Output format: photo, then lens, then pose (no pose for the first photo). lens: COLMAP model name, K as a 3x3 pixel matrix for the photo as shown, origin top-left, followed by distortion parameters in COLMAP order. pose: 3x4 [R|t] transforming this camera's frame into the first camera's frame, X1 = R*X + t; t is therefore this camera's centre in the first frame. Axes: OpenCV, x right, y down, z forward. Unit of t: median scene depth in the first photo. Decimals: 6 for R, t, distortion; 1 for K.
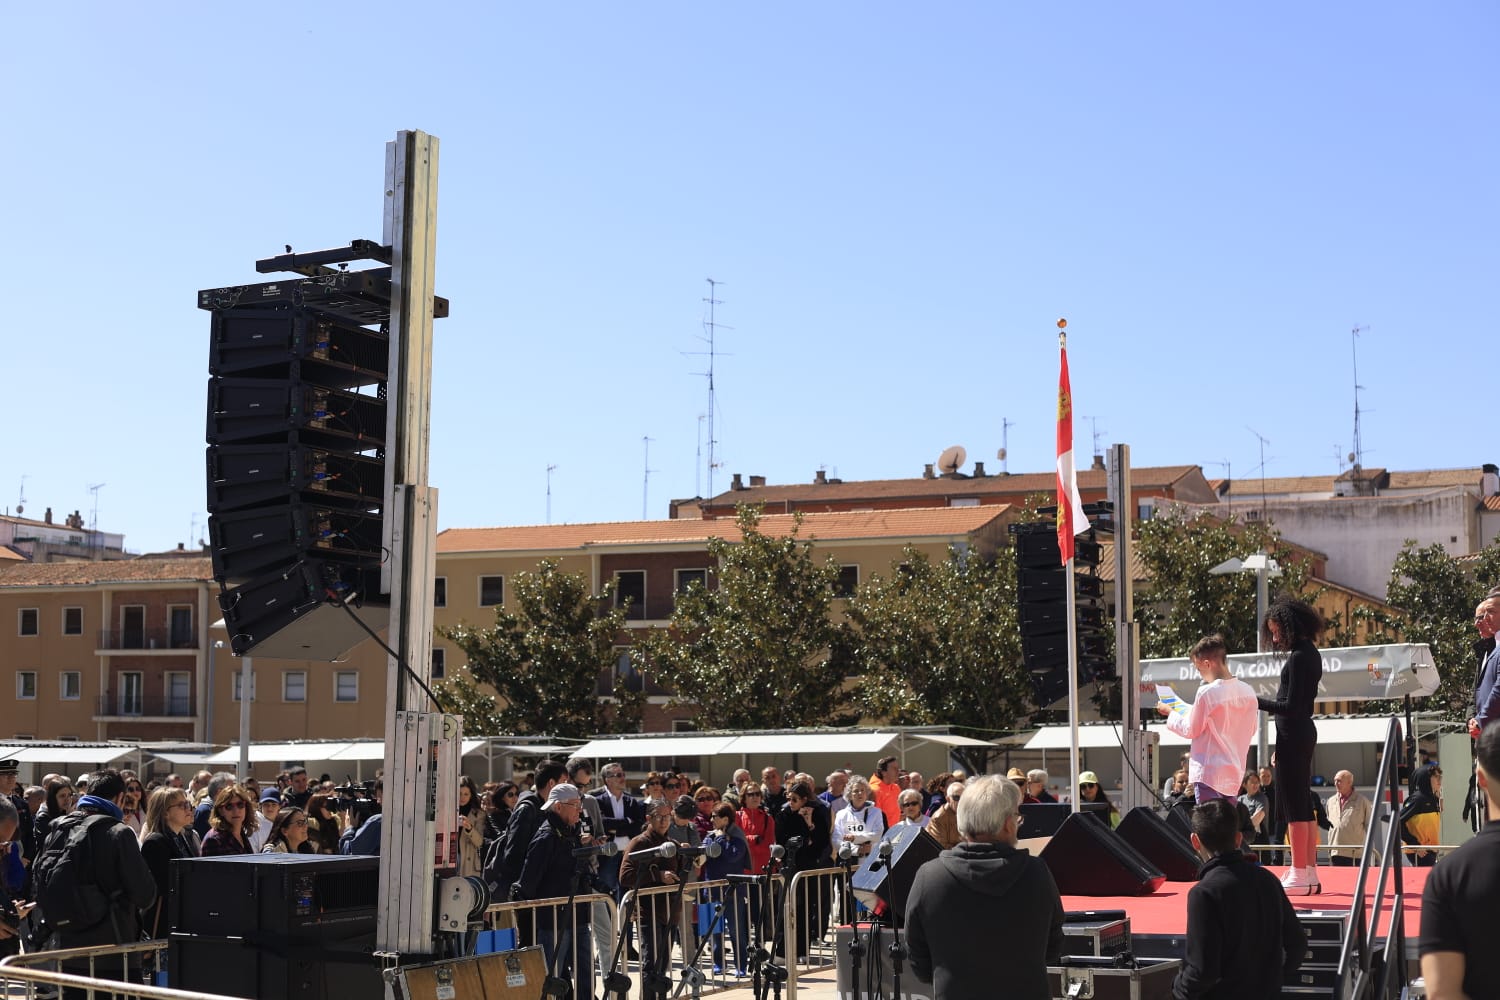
lens RADIAL K [[2135.1, 0, 748.8], [0, 2135.1, 494.6], [0, 0, 1]] dist [-0.093163, 0.000000]
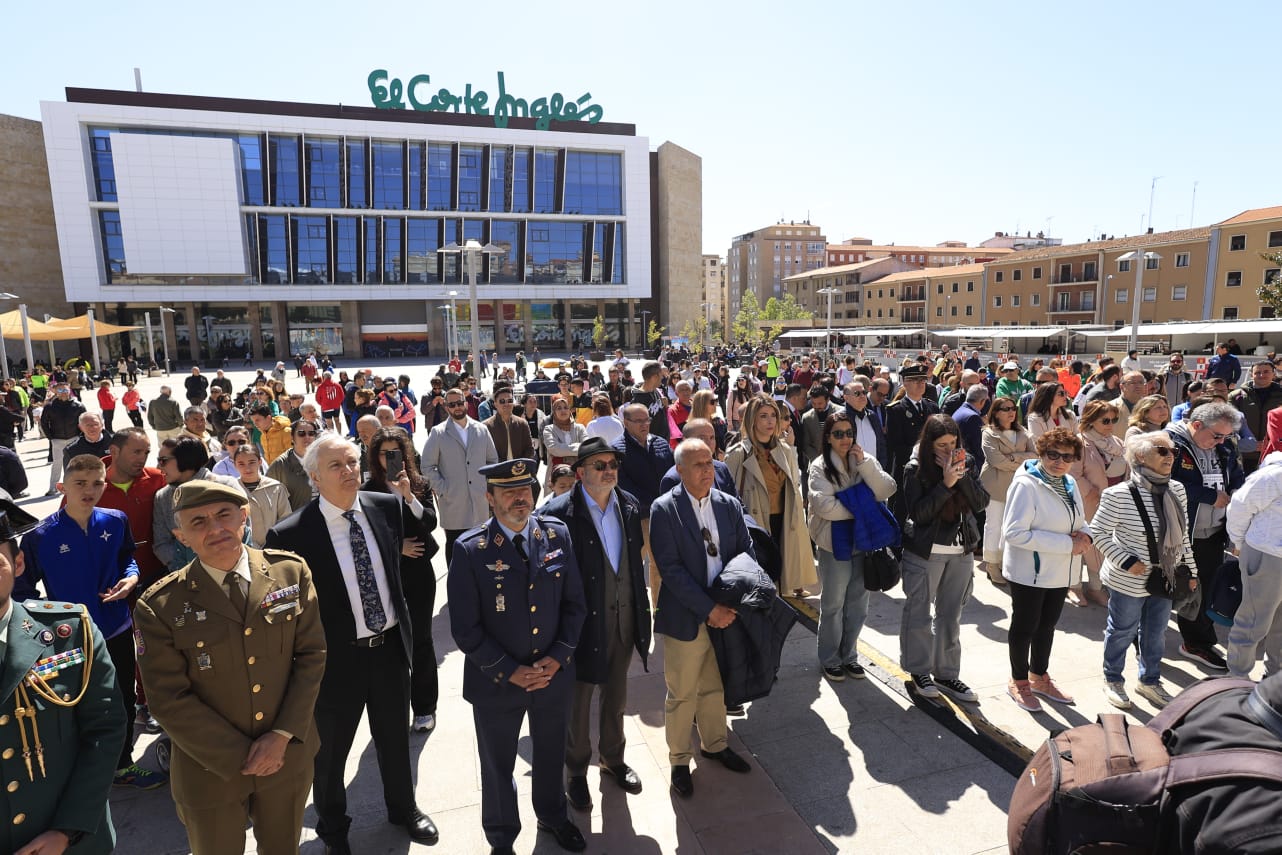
lens RADIAL K [[699.2, 0, 633.5], [0, 699.2, 433.1], [0, 0, 1]] dist [-0.007576, 0.004302]
pose [[0.675335, 0.089574, -0.732051, -0.032272], [0.109699, 0.969355, 0.219810, 0.011539], [0.729307, -0.228751, 0.644814, 0.110945]]
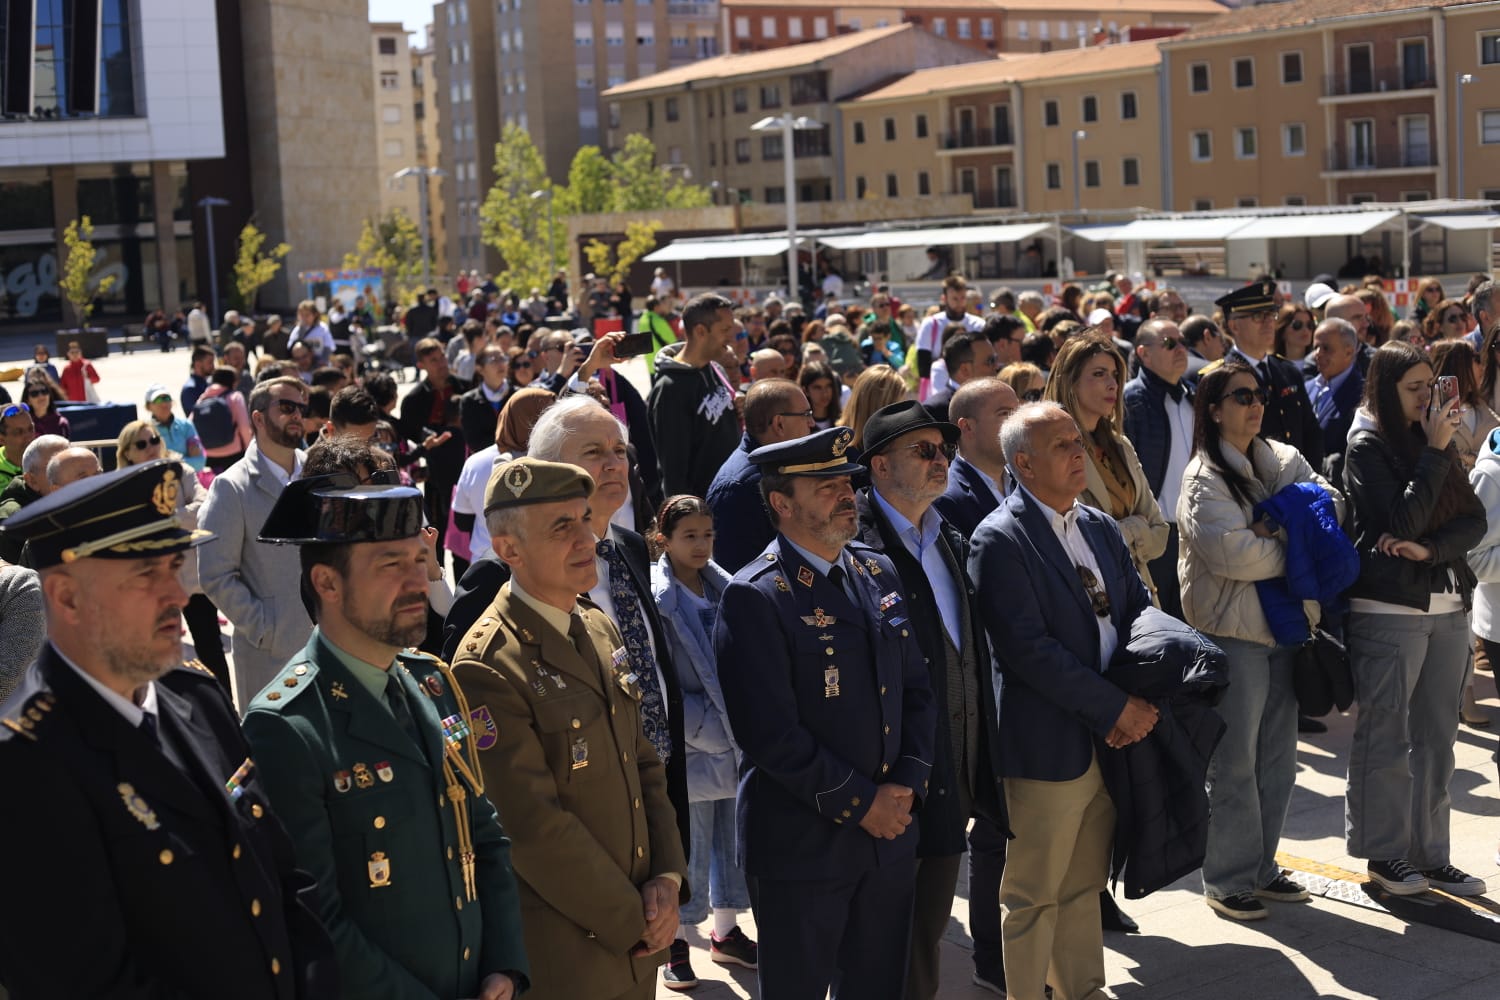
lens RADIAL K [[2176.3, 0, 753.5], [0, 2176.3, 496.5], [0, 0, 1]] dist [-0.081053, 0.000000]
pose [[0.851125, 0.015212, -0.524743, -0.031452], [0.117723, 0.968592, 0.219024, 0.008607], [0.511594, -0.248191, 0.822602, 0.086469]]
